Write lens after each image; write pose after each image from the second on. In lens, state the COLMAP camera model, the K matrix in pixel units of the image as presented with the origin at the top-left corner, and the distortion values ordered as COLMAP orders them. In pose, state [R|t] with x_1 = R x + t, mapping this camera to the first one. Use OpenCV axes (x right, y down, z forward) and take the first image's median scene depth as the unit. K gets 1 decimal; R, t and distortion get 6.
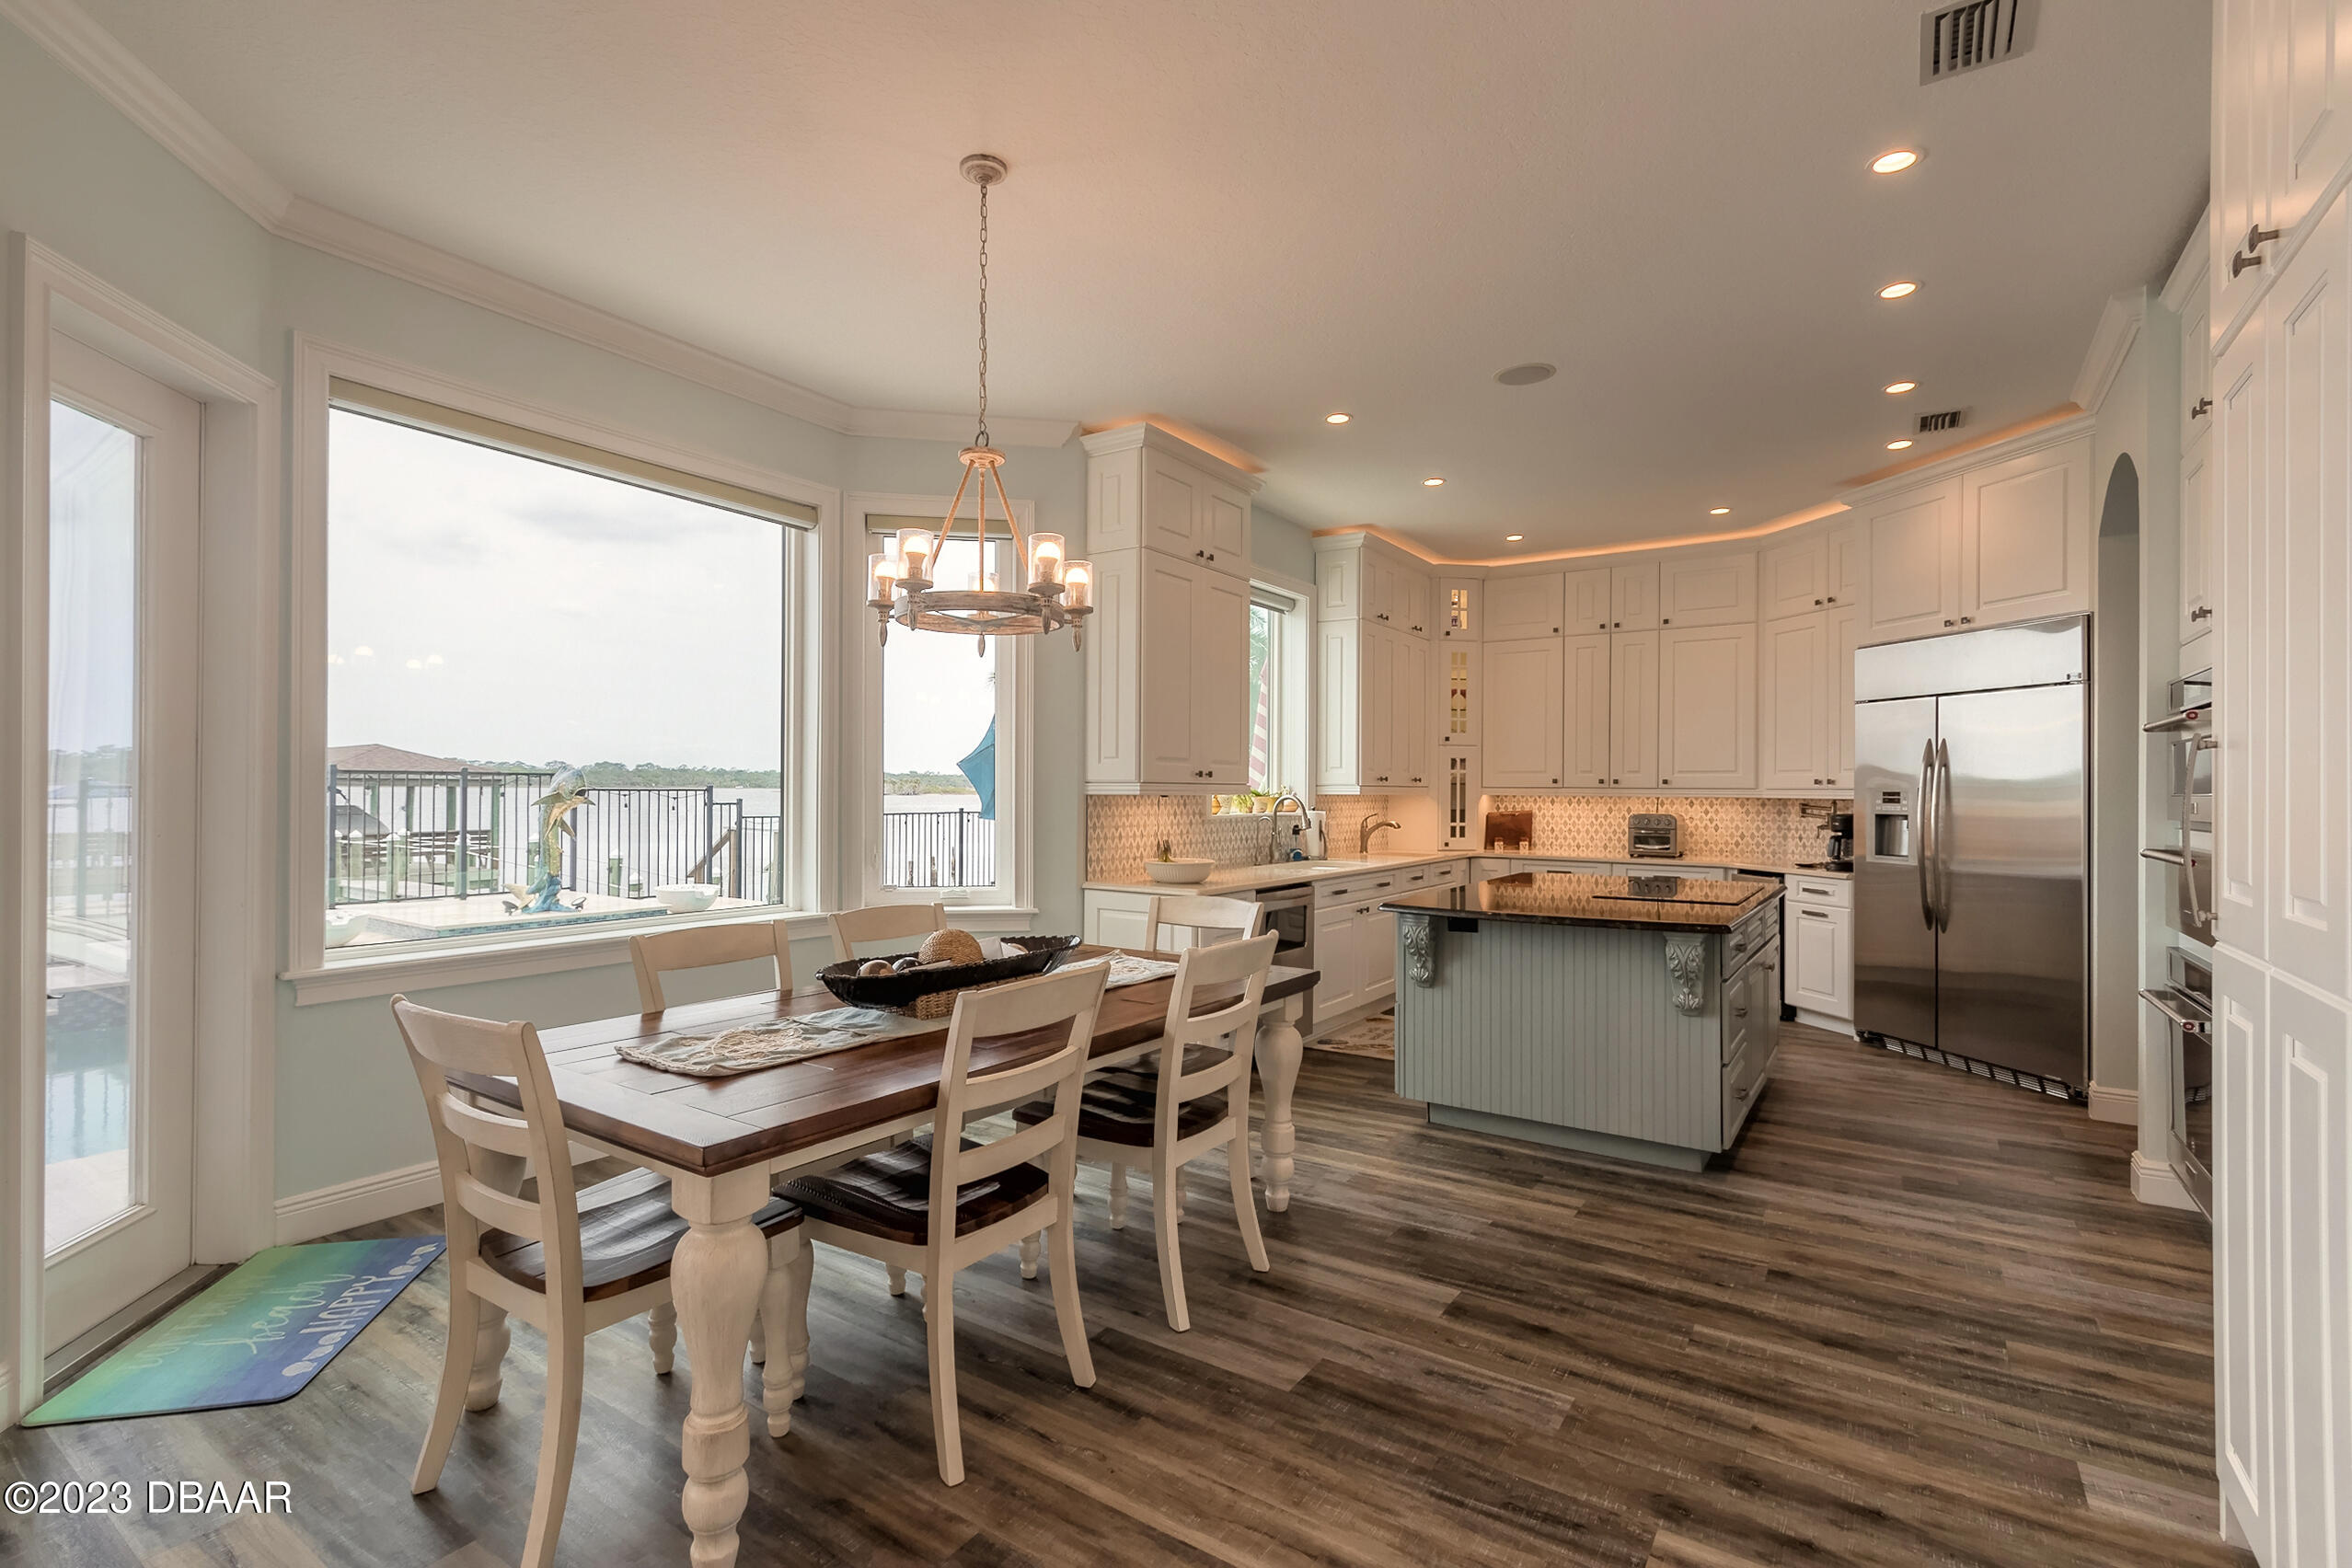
lens RADIAL K [[1071.9, 0, 1113.9], [0, 1071.9, 783.4], [0, 0, 1]] dist [0.006275, -0.001704]
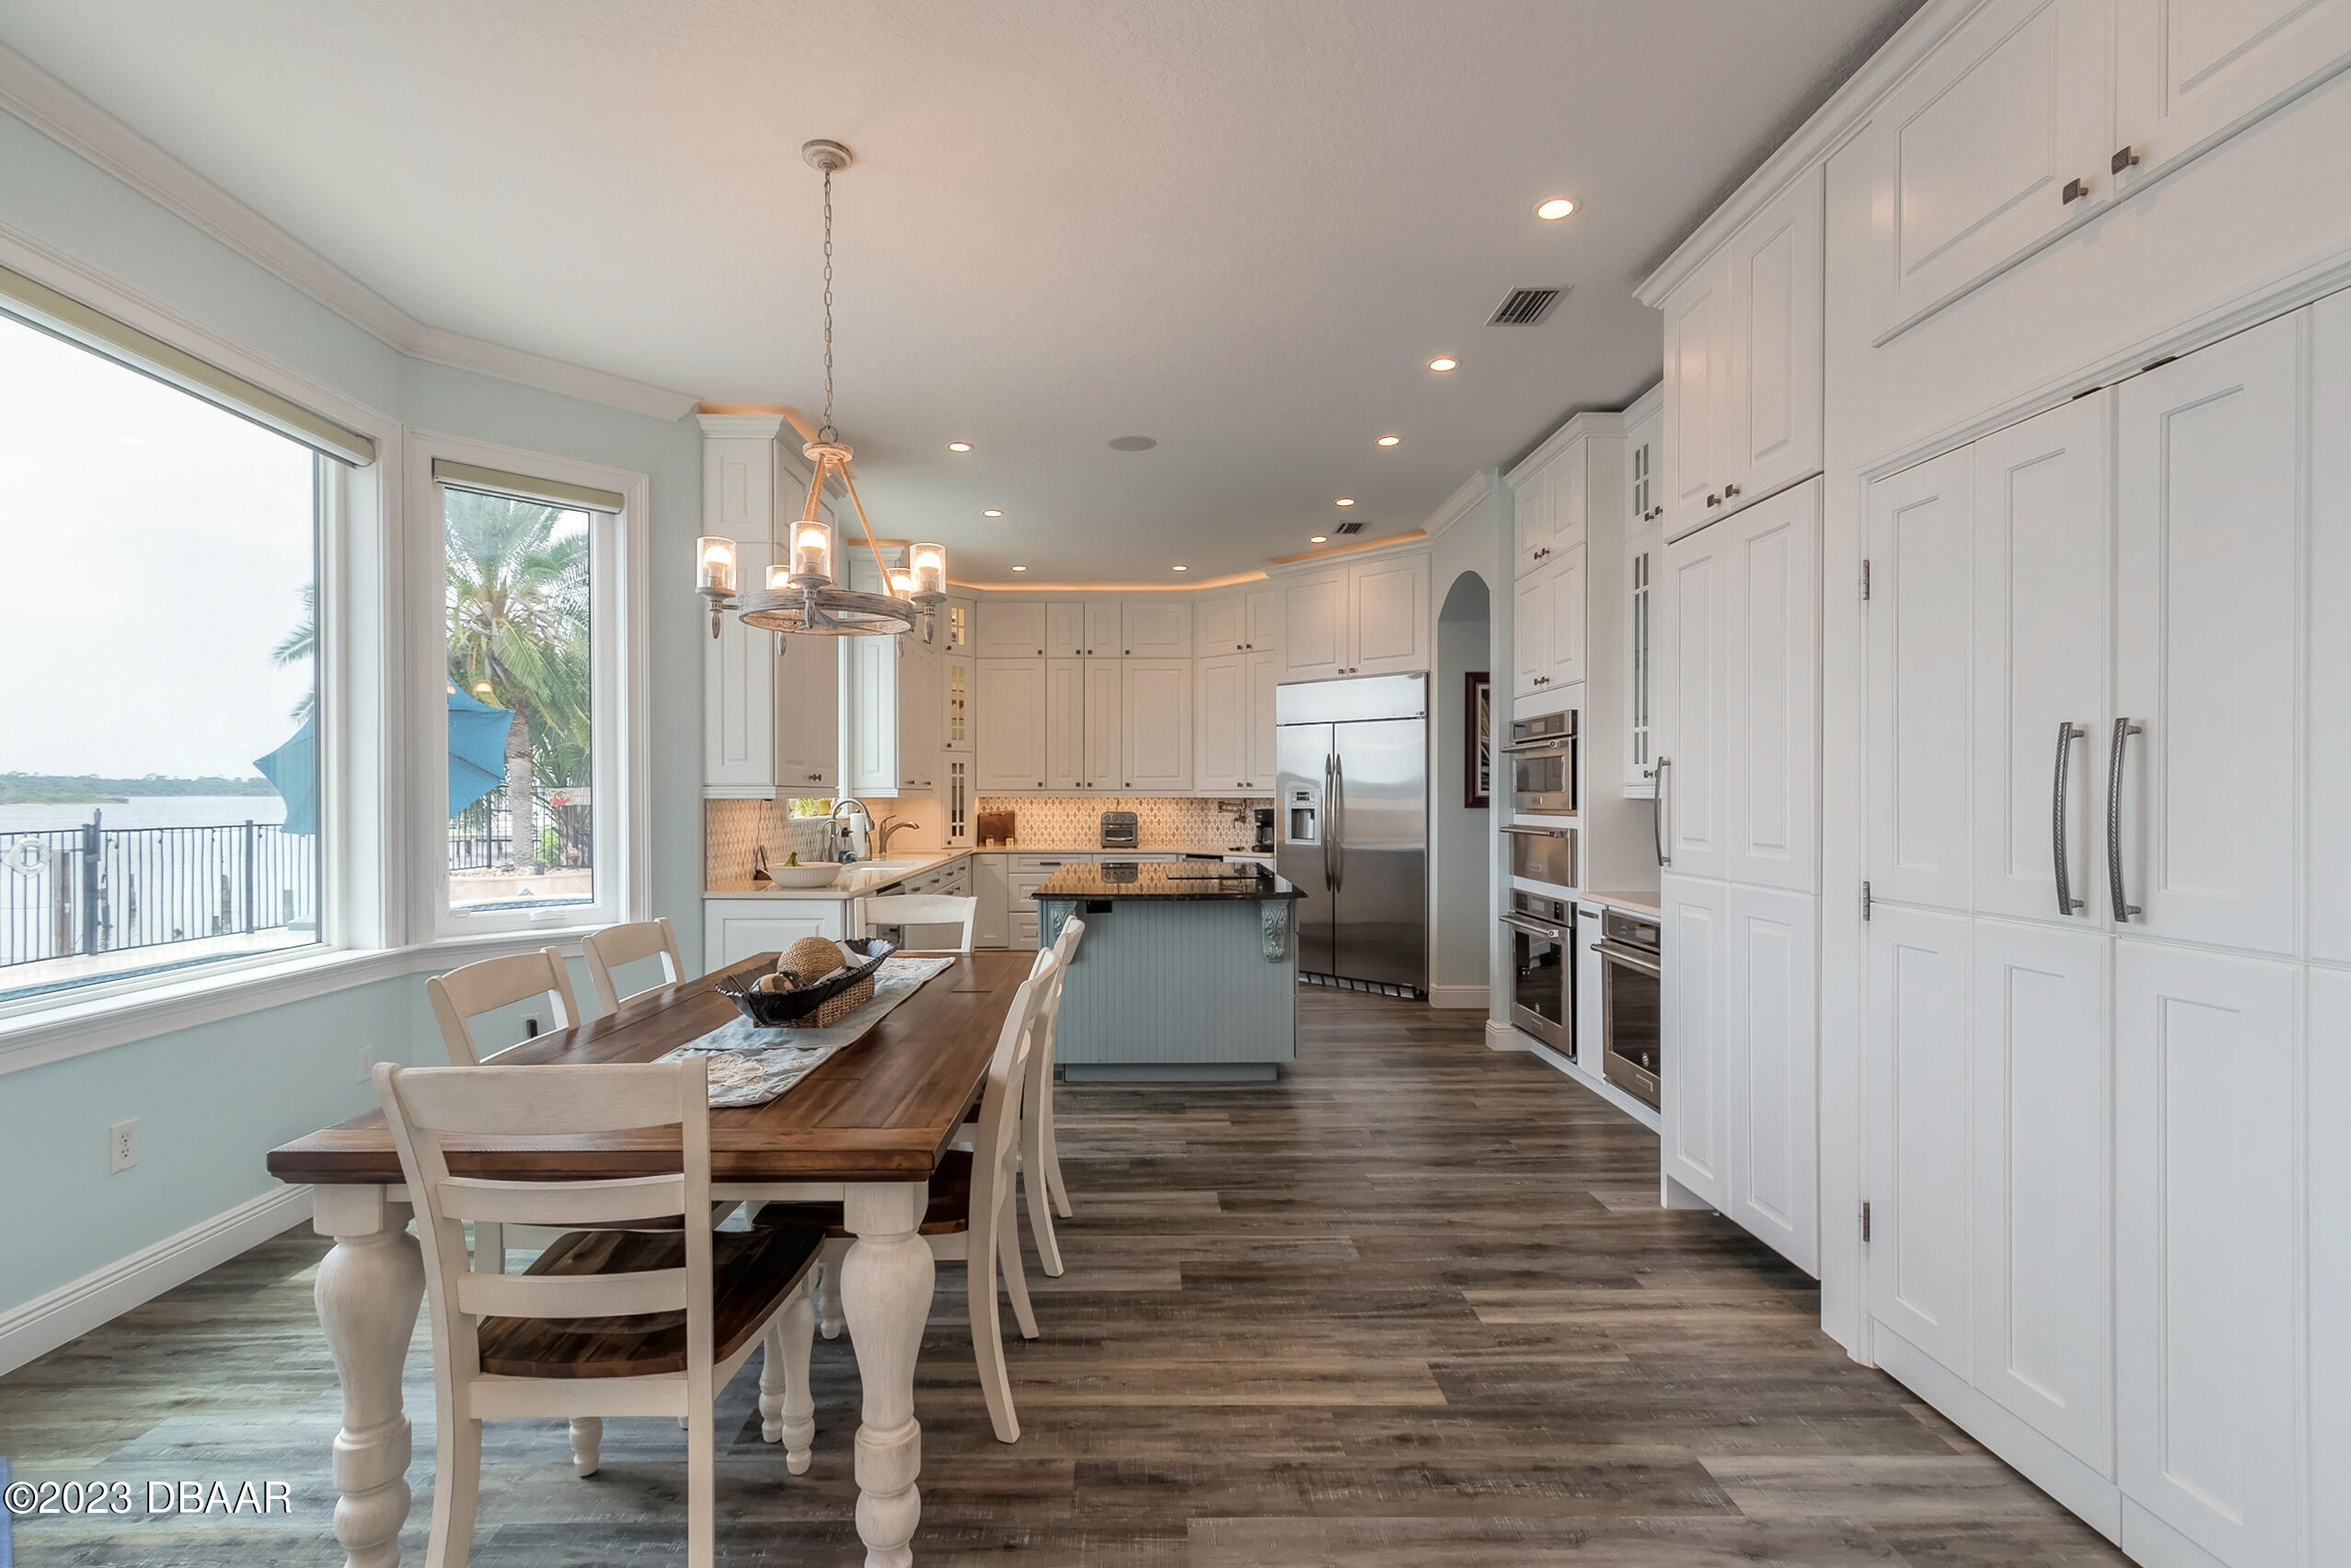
lens RADIAL K [[1071.4, 0, 1114.7], [0, 1071.4, 800.0], [0, 0, 1]] dist [0.006275, -0.001704]
pose [[0.816359, -0.009105, 0.577472, -0.291502], [0.001728, 0.999910, 0.013322, -0.000534], [-0.577542, -0.009878, 0.816301, 0.031281]]
